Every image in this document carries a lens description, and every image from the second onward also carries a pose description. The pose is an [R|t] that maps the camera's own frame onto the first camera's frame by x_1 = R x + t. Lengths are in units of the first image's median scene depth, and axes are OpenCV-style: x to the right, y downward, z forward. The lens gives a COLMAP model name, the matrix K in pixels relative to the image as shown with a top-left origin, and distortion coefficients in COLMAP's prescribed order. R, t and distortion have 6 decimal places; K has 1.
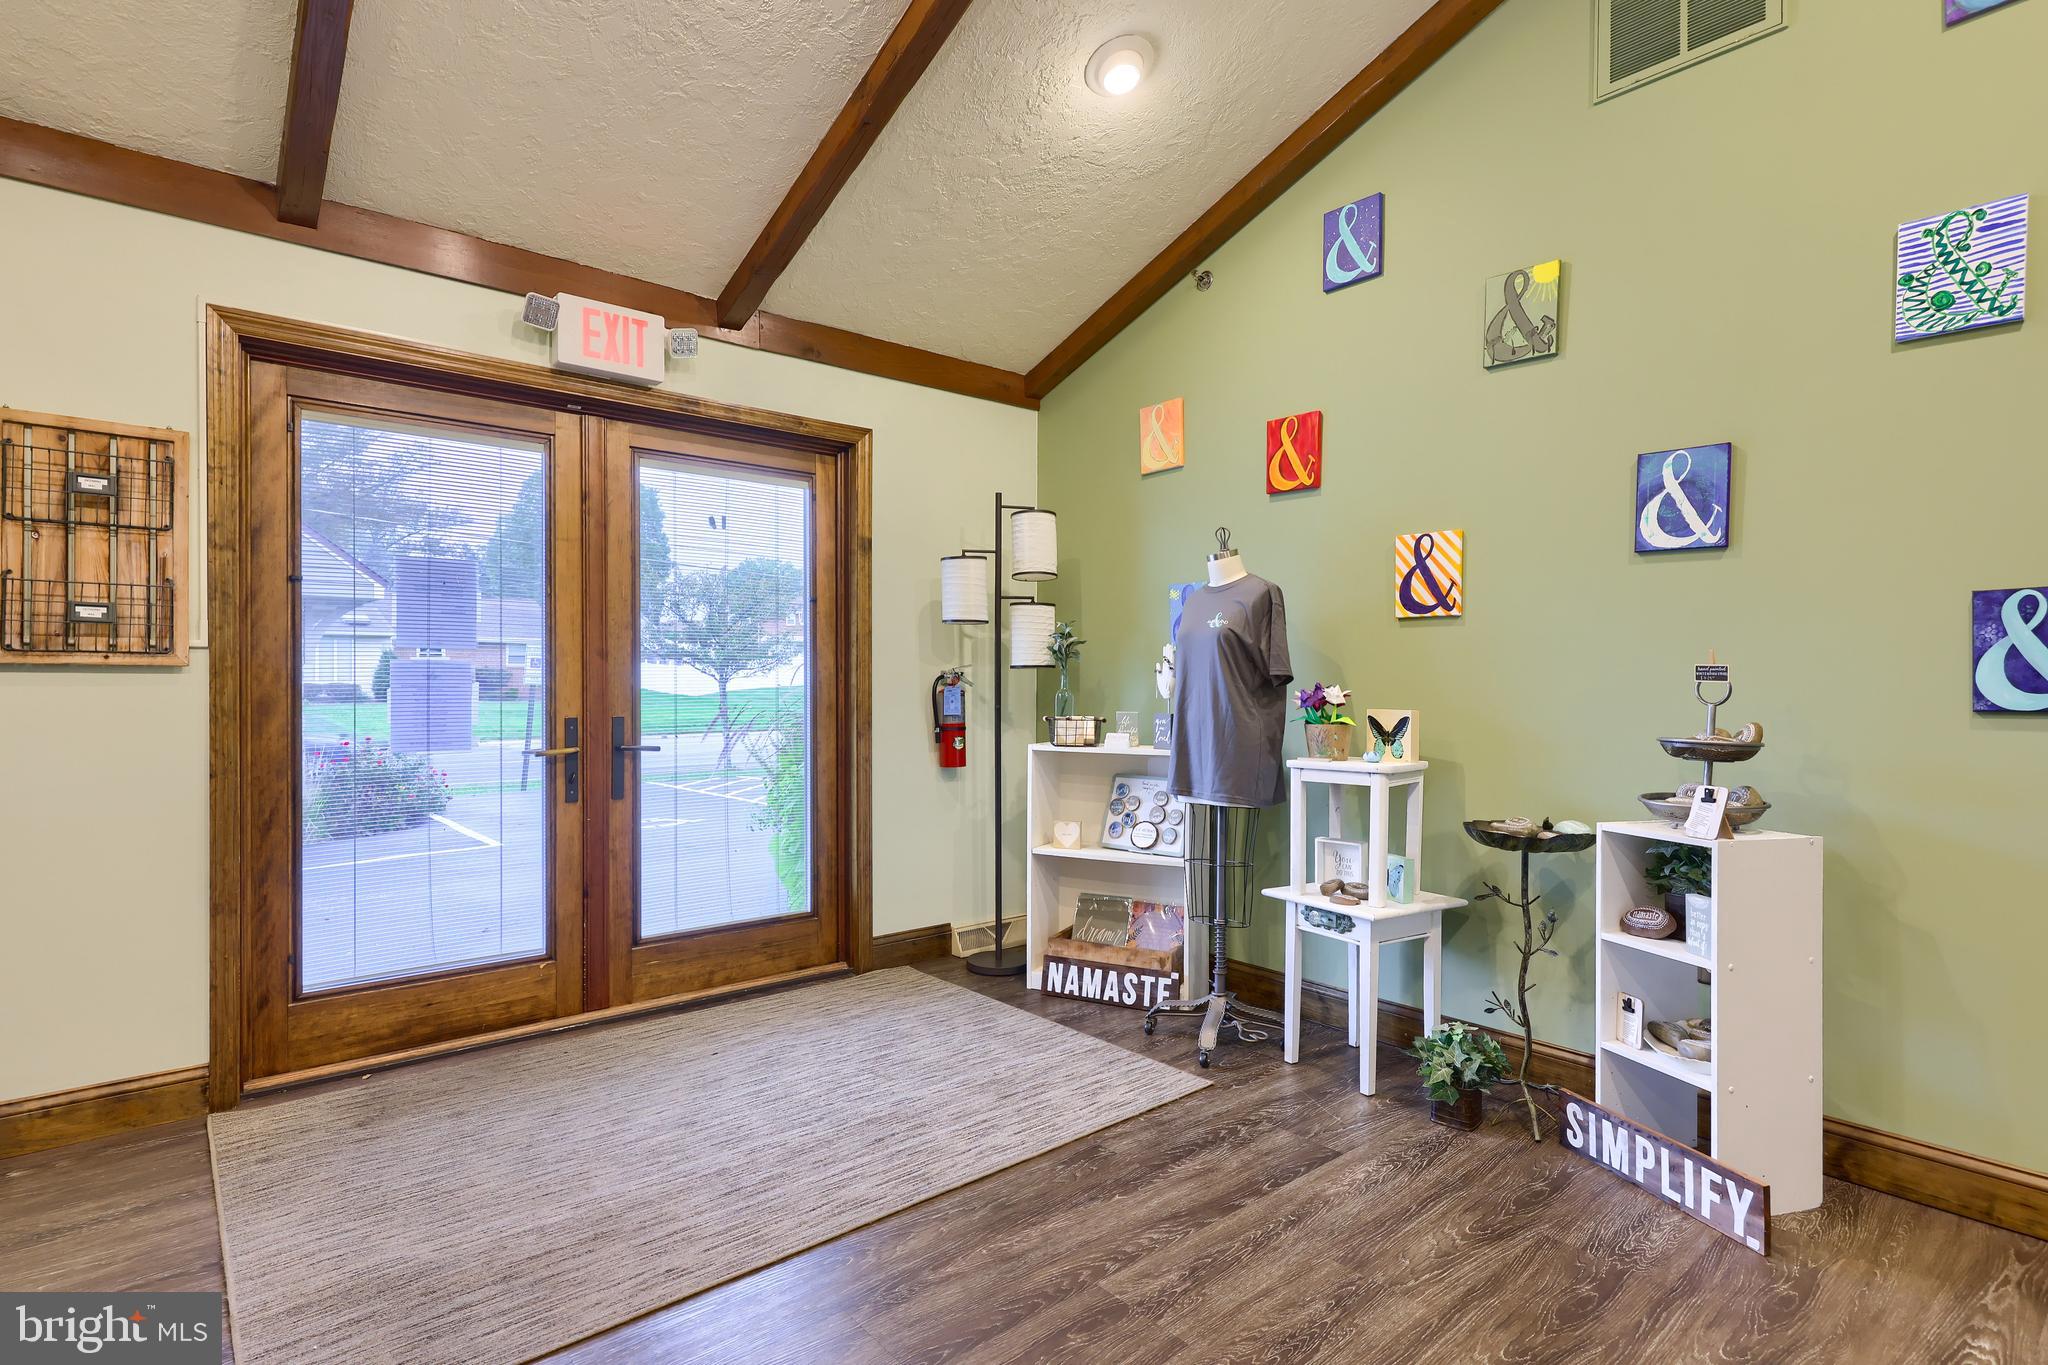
lens RADIAL K [[1003.3, 0, 1027.7], [0, 1003.3, 690.4], [0, 0, 1]] dist [0.005387, 0.000223]
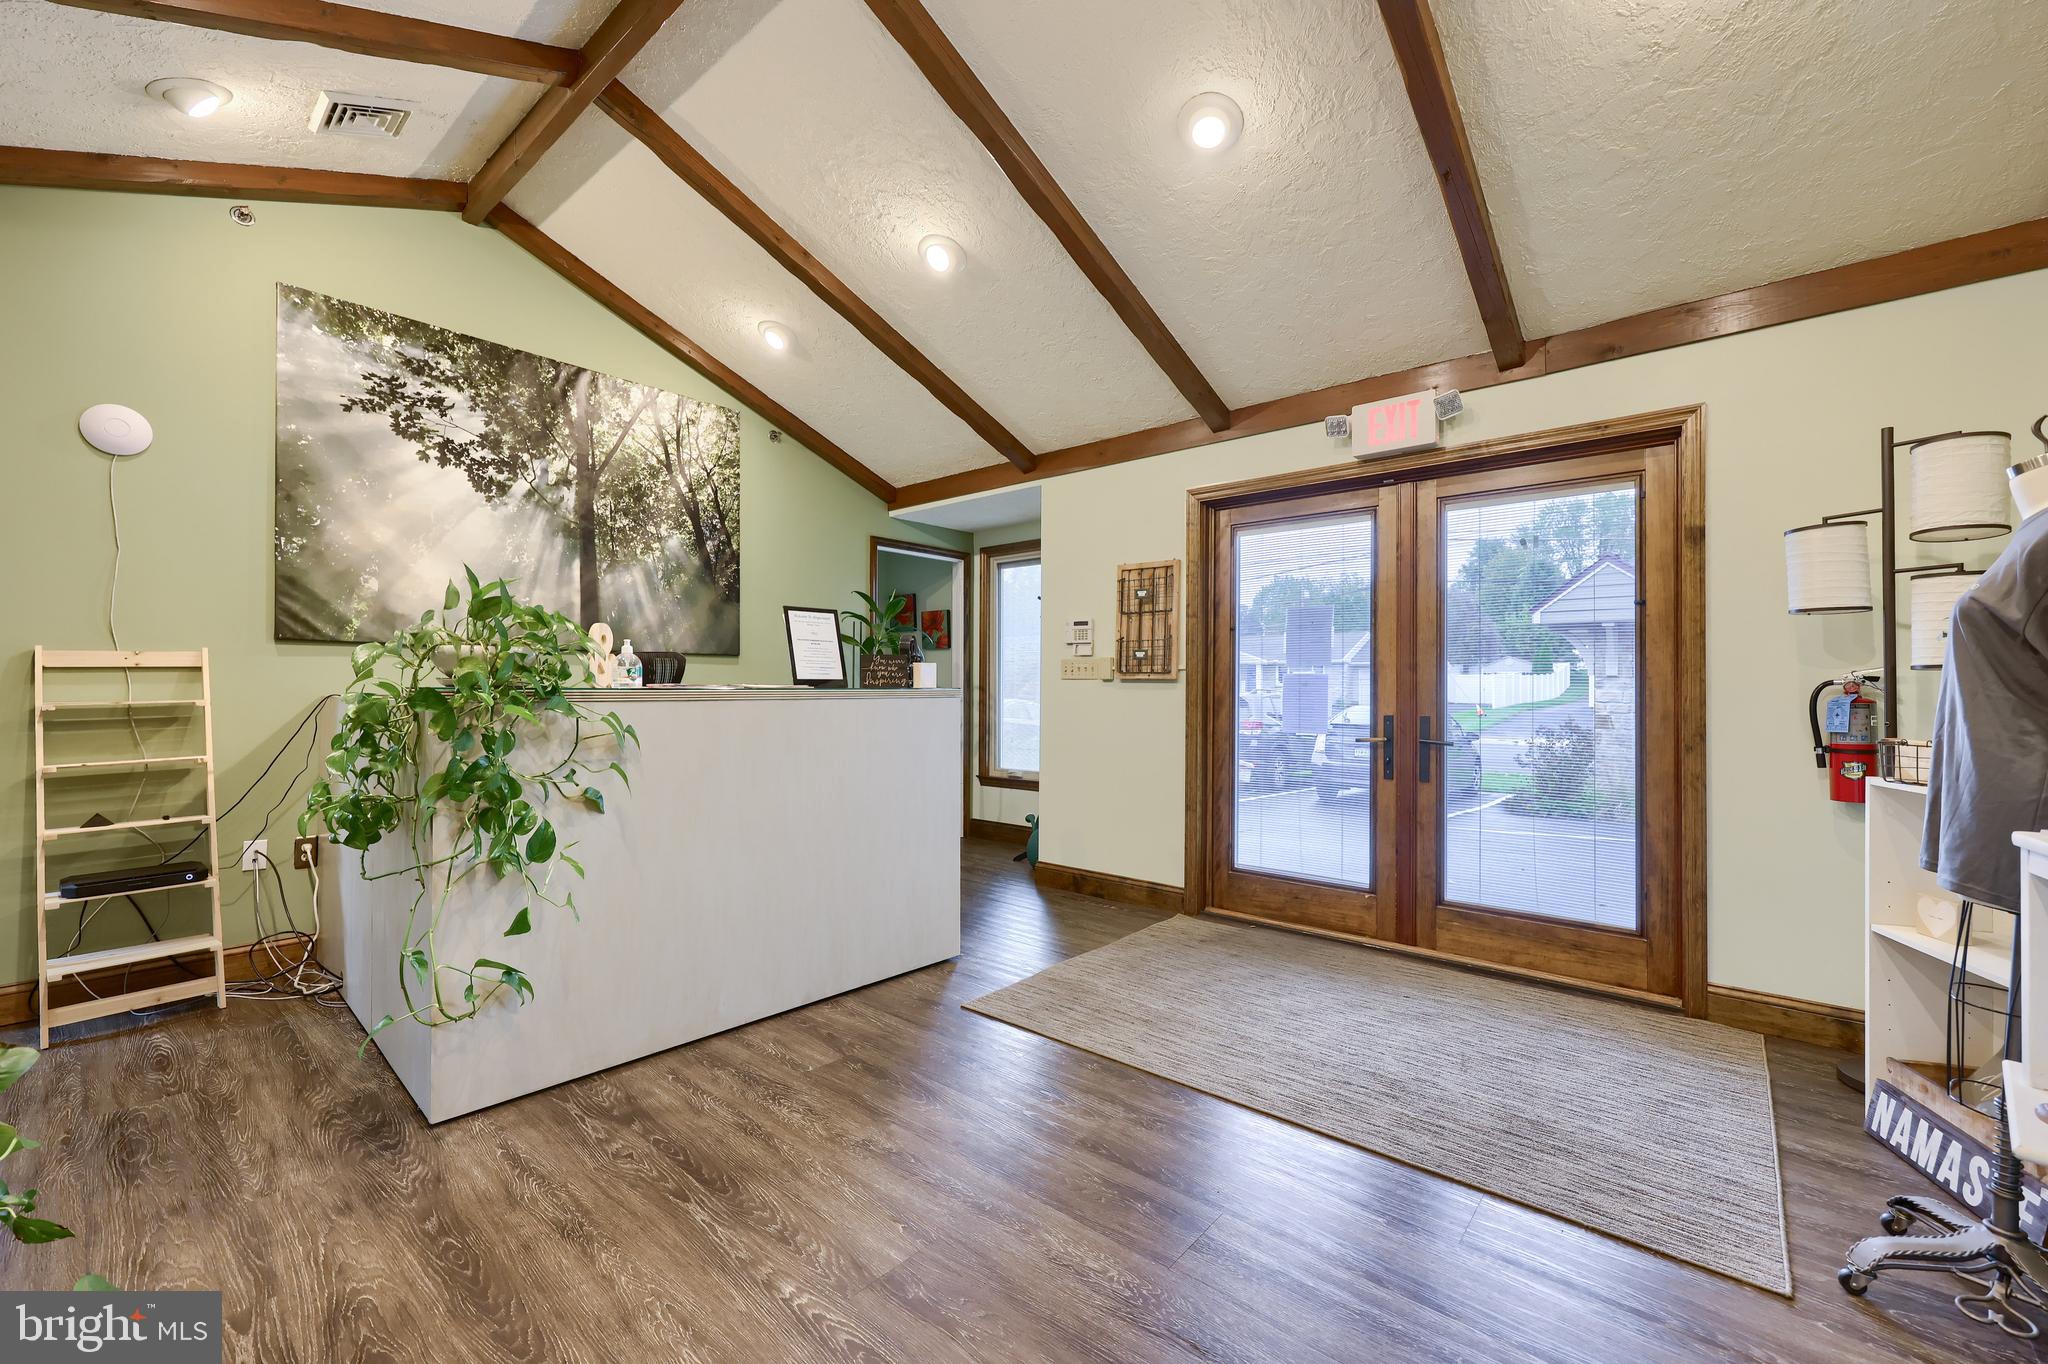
lens RADIAL K [[826.0, 0, 1027.7], [0, 826.0, 683.0], [0, 0, 1]] dist [0.002890, 0.000414]
pose [[0.172692, -0.005986, -0.984958, 0.533803], [-0.012986, 0.999881, -0.008353, -0.000055], [0.984890, 0.014233, 0.172594, 0.342080]]
